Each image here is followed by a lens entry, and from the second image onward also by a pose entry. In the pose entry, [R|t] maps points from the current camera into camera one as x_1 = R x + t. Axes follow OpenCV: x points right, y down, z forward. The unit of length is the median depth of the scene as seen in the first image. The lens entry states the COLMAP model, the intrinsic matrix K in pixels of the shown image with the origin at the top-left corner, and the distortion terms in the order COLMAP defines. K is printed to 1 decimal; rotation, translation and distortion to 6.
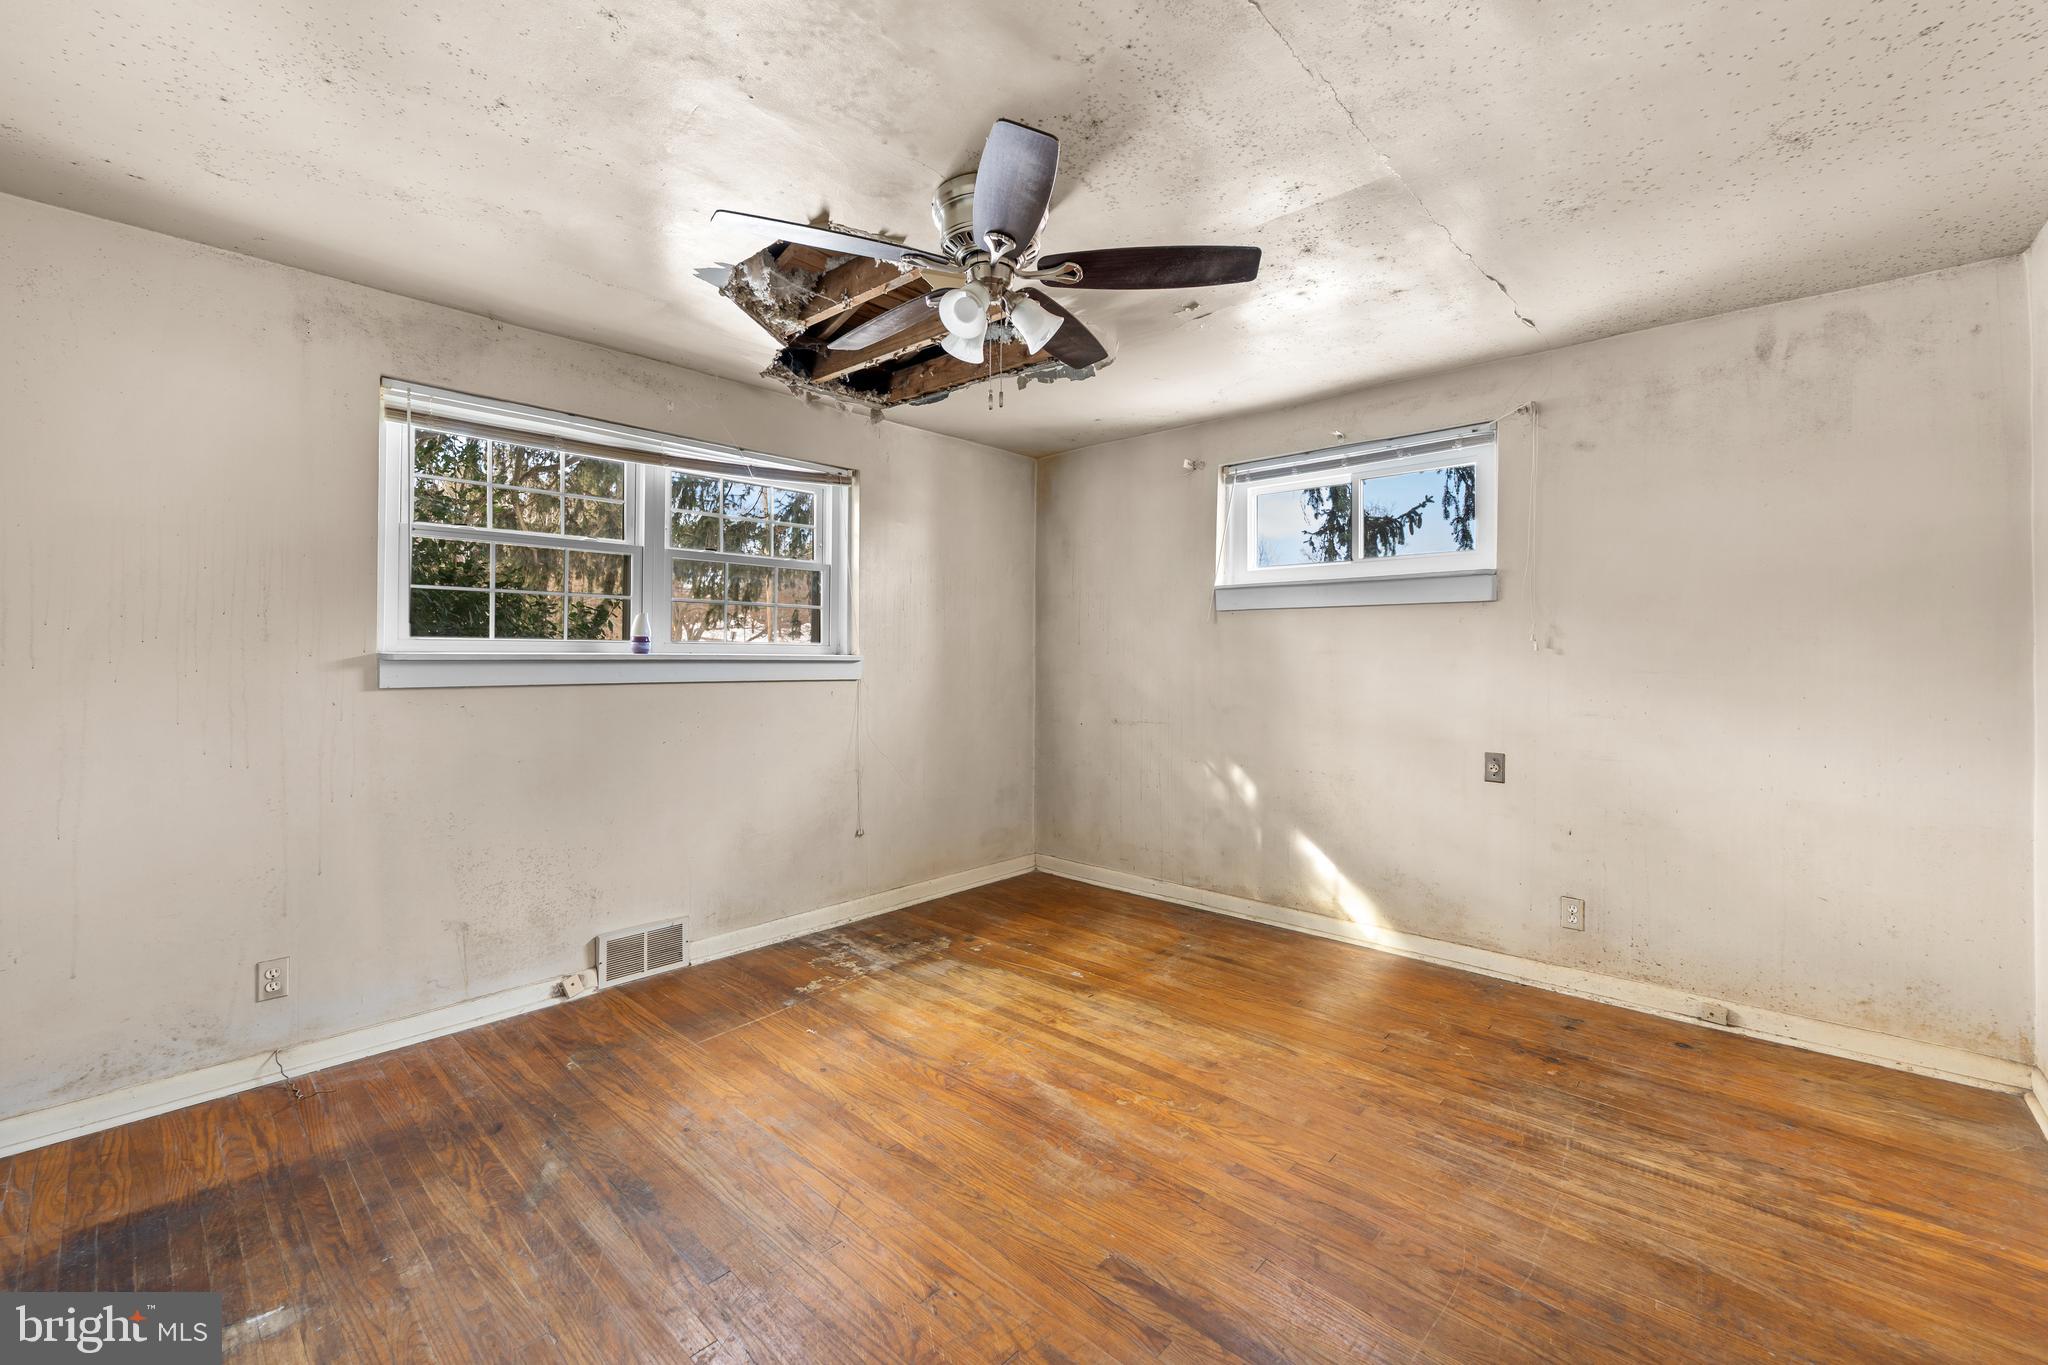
lens RADIAL K [[842.6, 0, 1024.8], [0, 842.6, 671.0], [0, 0, 1]] dist [0.000085, -0.000665]
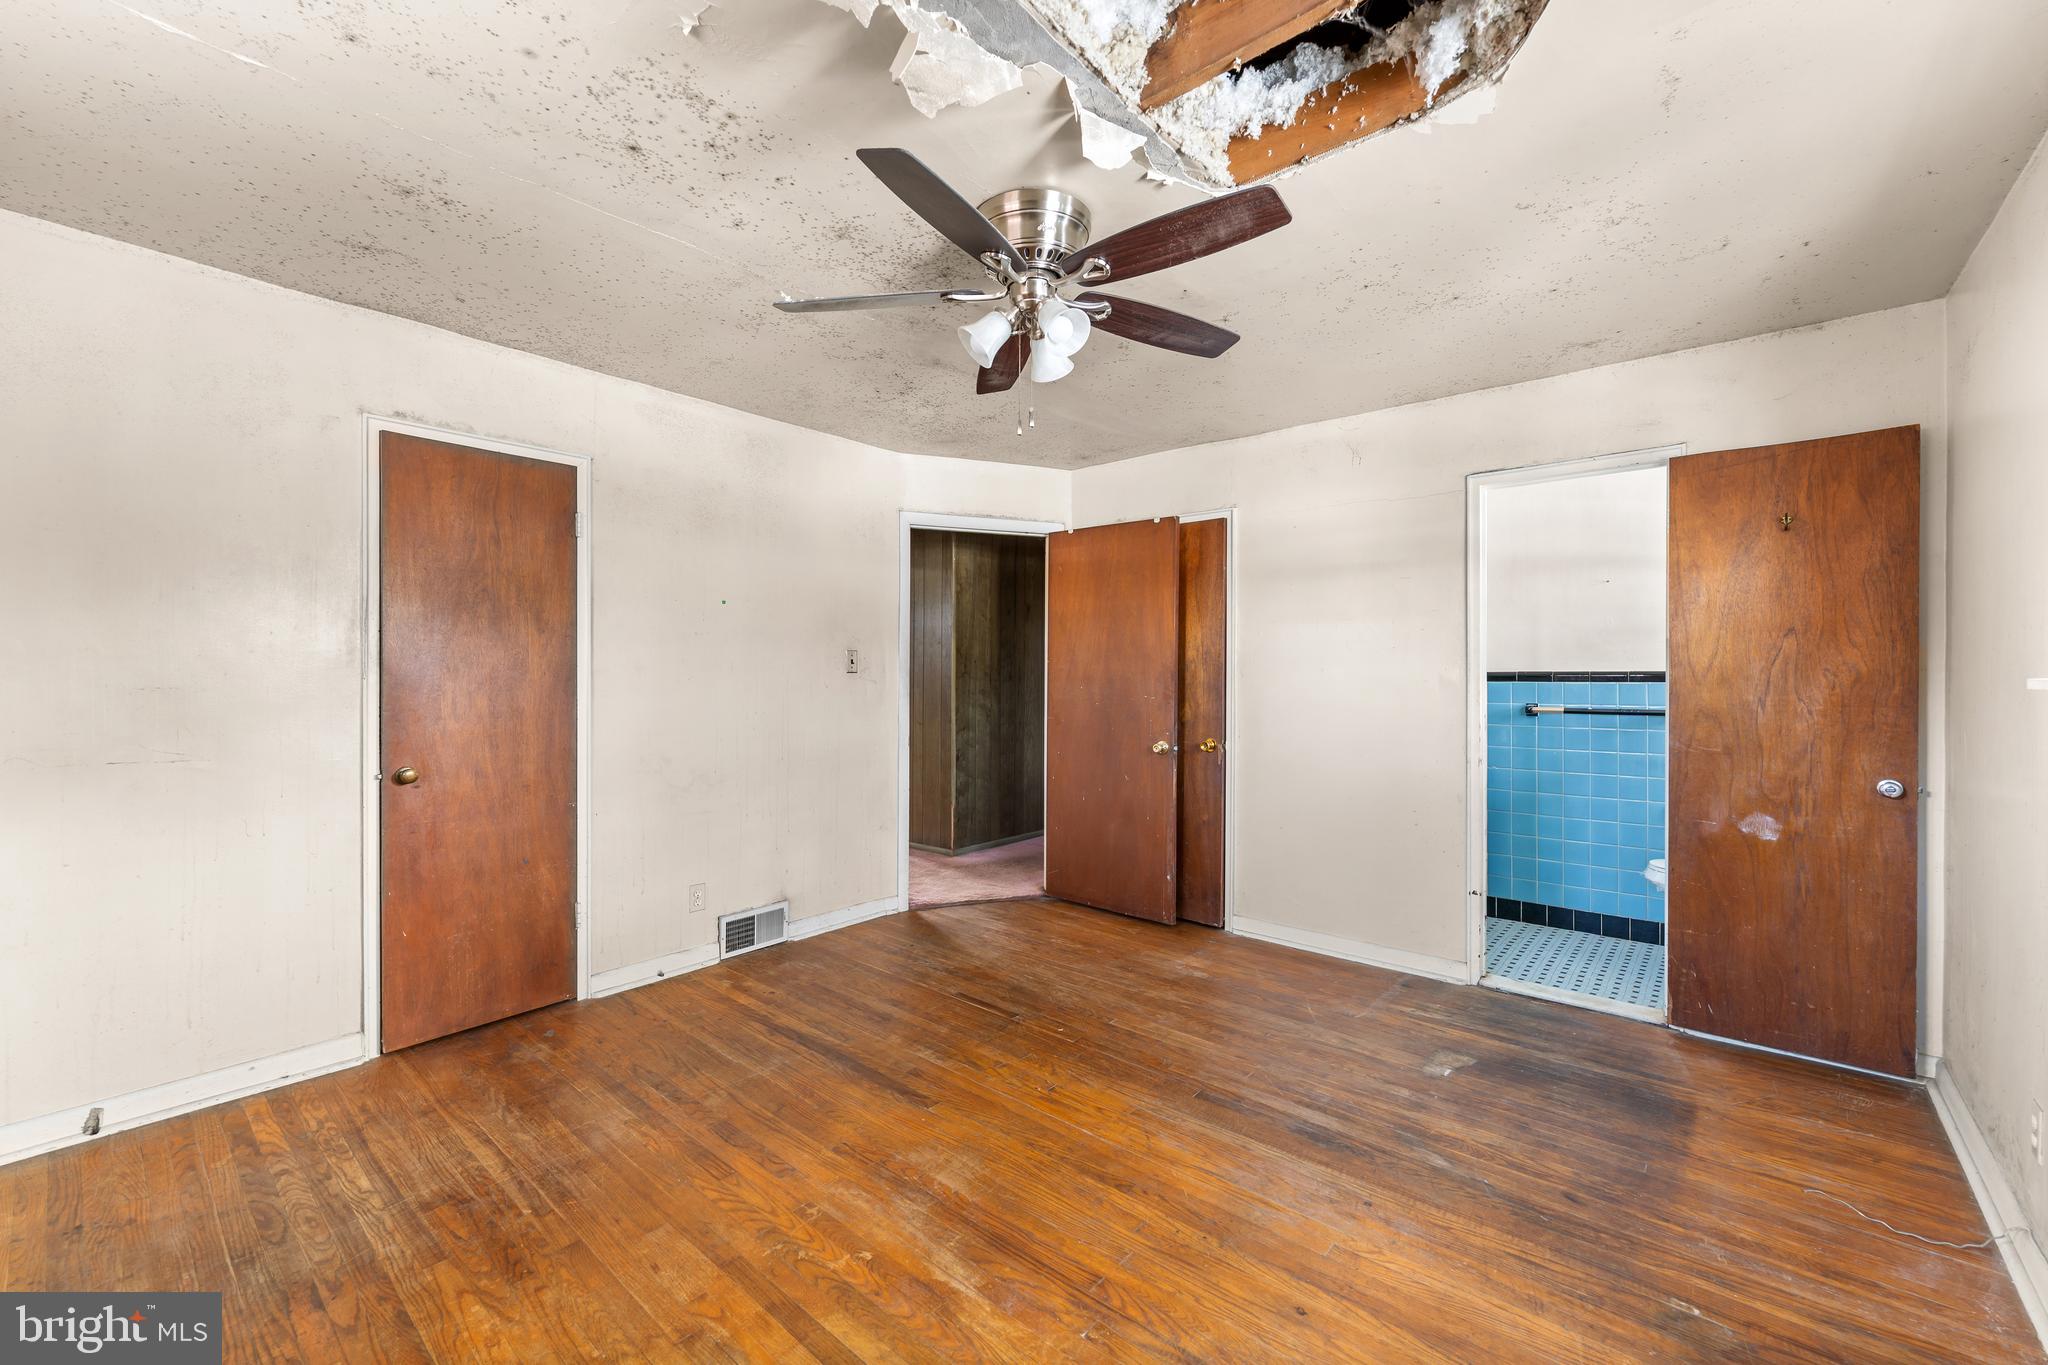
lens RADIAL K [[842.6, 0, 1020.7], [0, 842.6, 669.9], [0, 0, 1]] dist [0.000085, -0.000665]
pose [[-0.999252, -0.007138, -0.038003, 0.007489], [-0.007838, 0.999802, 0.018289, -0.040839], [0.037865, 0.018573, -0.999110, 1.941045]]
